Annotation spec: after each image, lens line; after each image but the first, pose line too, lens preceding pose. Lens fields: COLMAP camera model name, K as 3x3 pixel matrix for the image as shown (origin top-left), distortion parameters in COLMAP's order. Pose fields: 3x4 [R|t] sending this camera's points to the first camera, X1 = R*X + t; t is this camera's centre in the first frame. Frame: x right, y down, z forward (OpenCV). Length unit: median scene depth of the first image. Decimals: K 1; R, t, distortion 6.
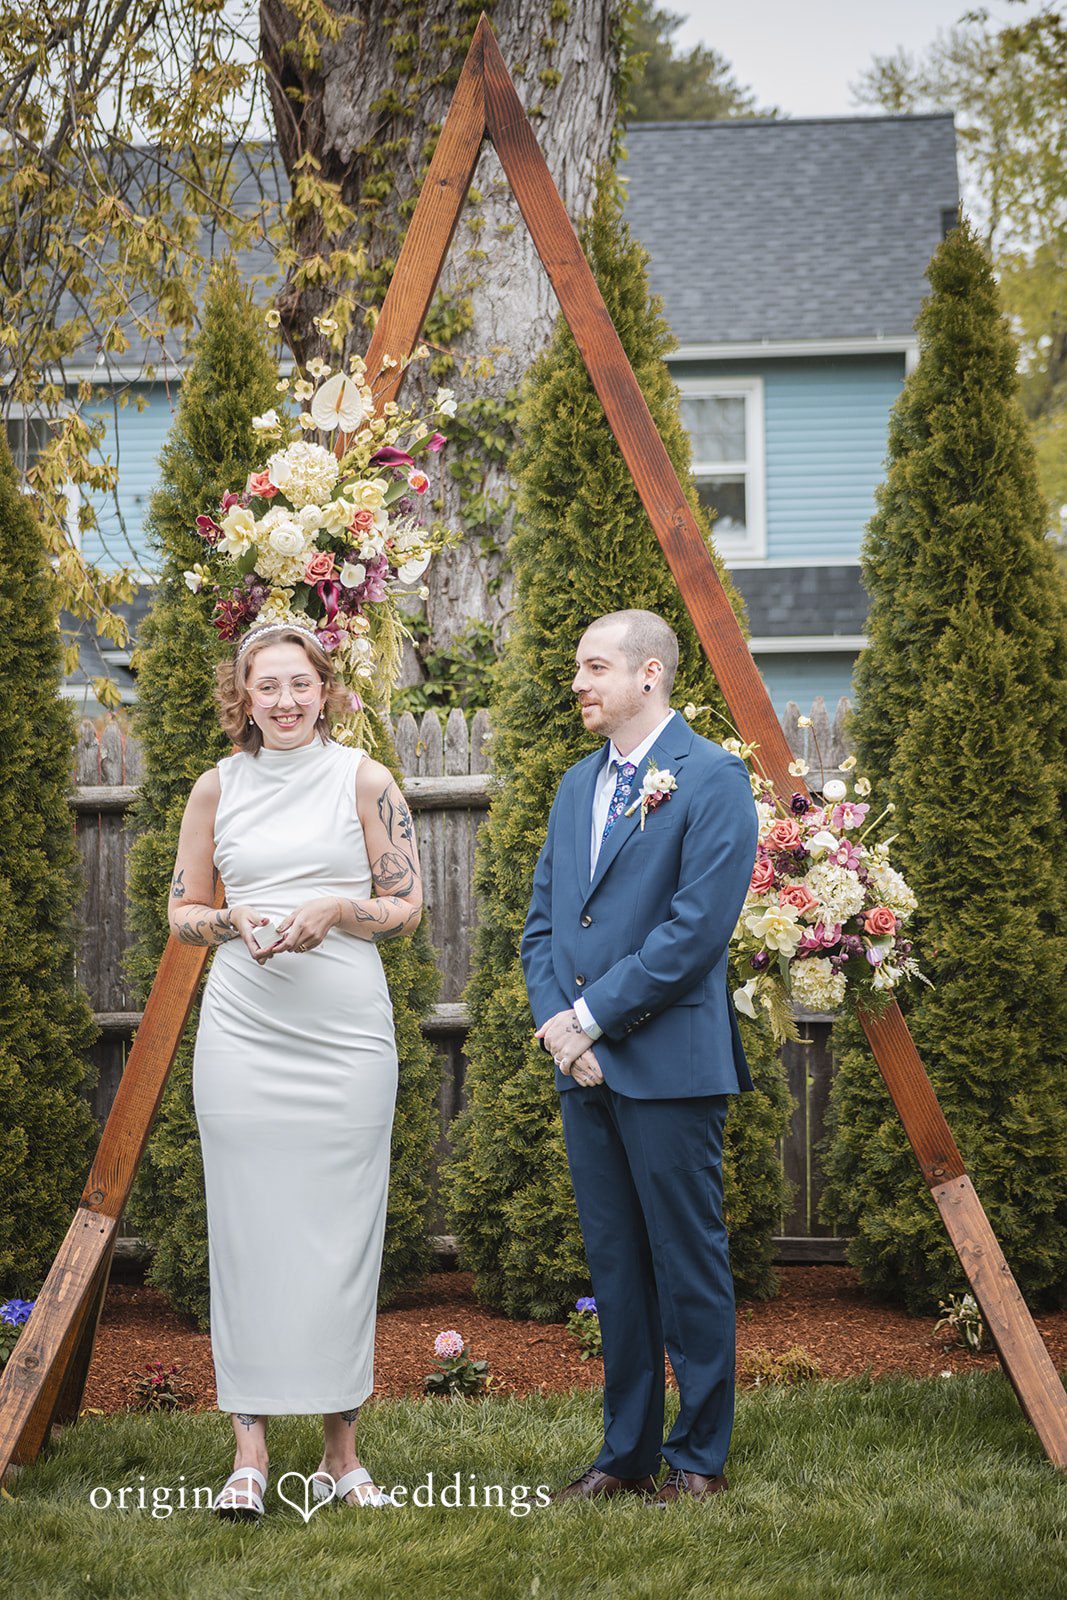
lens RADIAL K [[3618.2, 0, 551.2], [0, 3618.2, 782.0], [0, 0, 1]] dist [-0.036419, -0.302503]
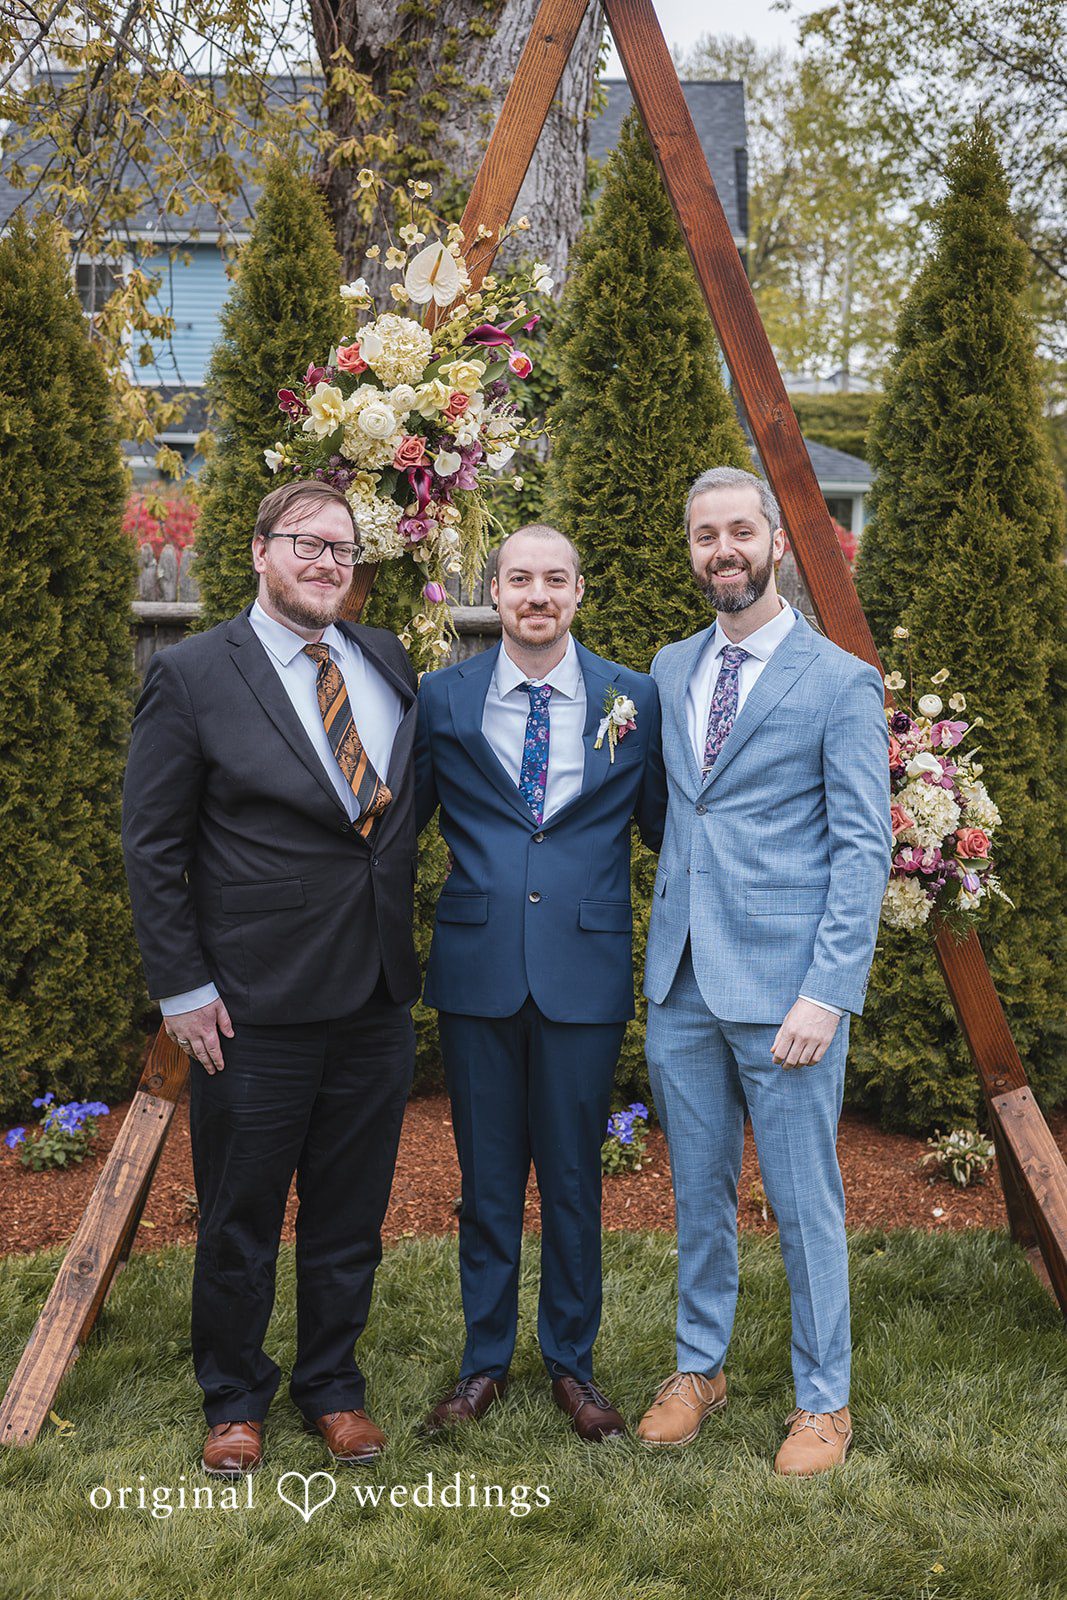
lens RADIAL K [[2148.6, 0, 534.1], [0, 2148.6, 780.7], [0, 0, 1]] dist [0.017958, 0.036710]
pose [[0.997504, 0.034297, 0.061722, -0.052468], [-0.041876, 0.991144, 0.126013, -0.038389], [-0.056854, -0.128284, 0.990107, 0.358623]]
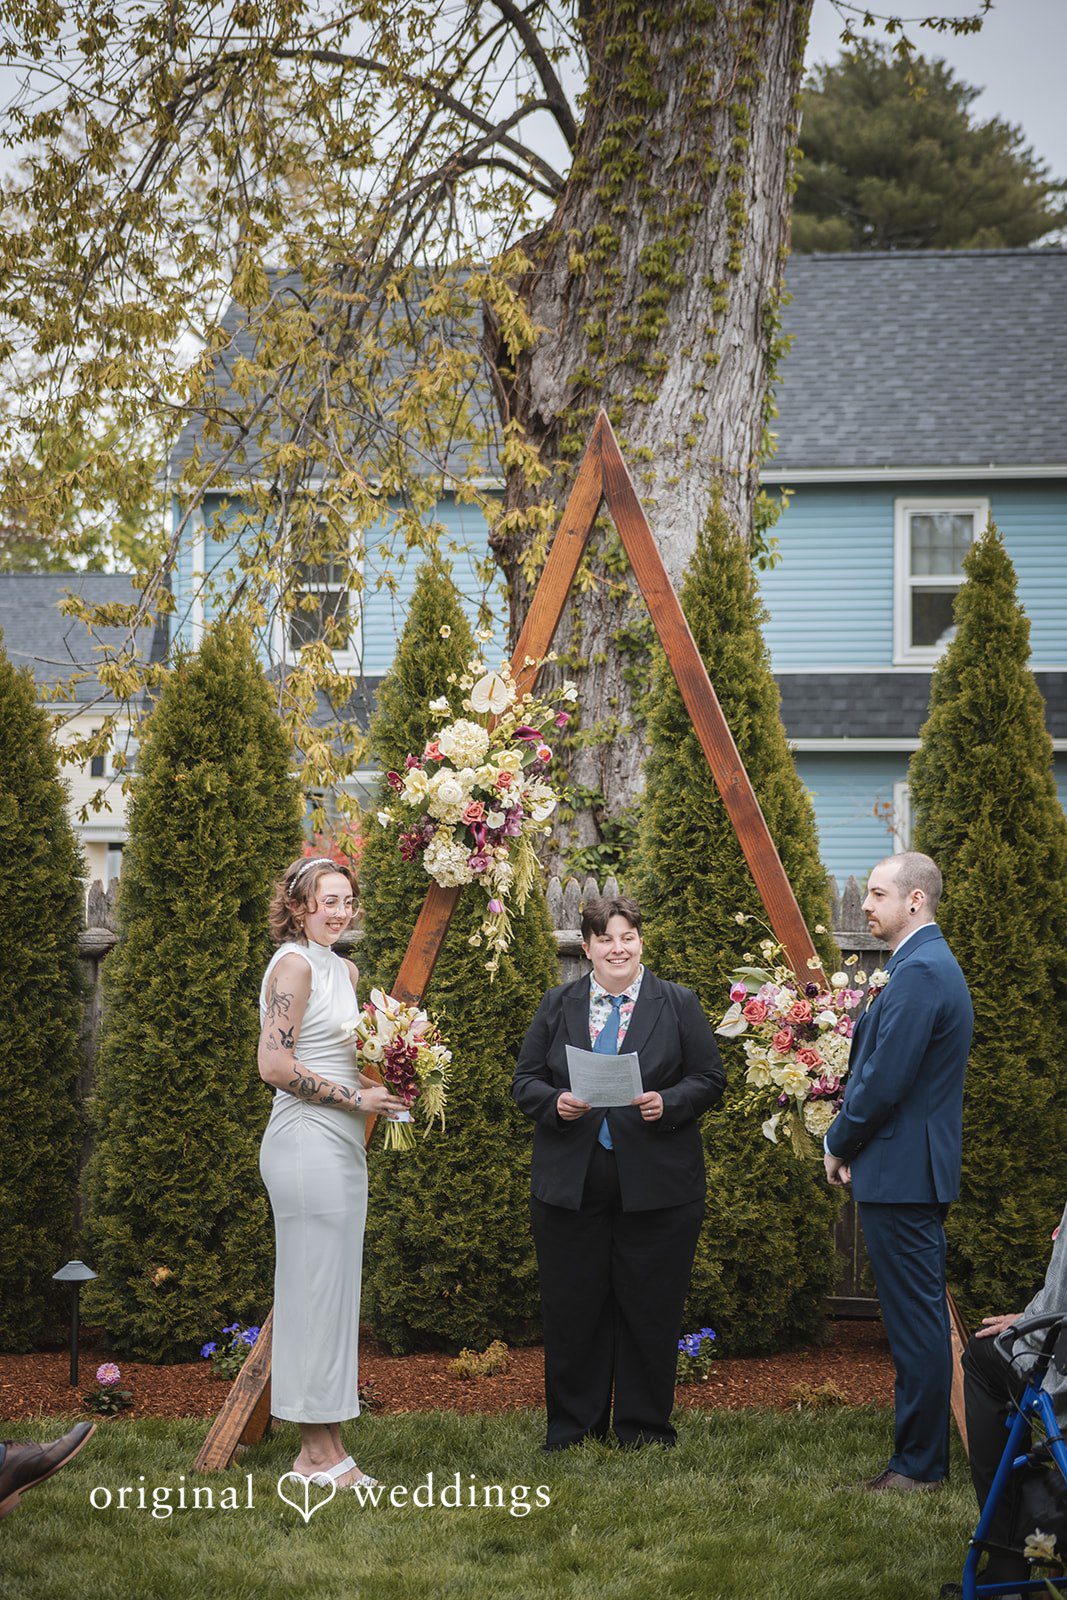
lens RADIAL K [[3714.8, 0, 574.0], [0, 3714.8, 761.5], [0, 0, 1]] dist [-0.079530, 0.562269]
pose [[0.996610, 0.021081, -0.079519, 0.073532], [-0.022019, 0.999698, -0.010934, -0.053033], [0.079264, 0.012648, 0.996773, -0.357261]]
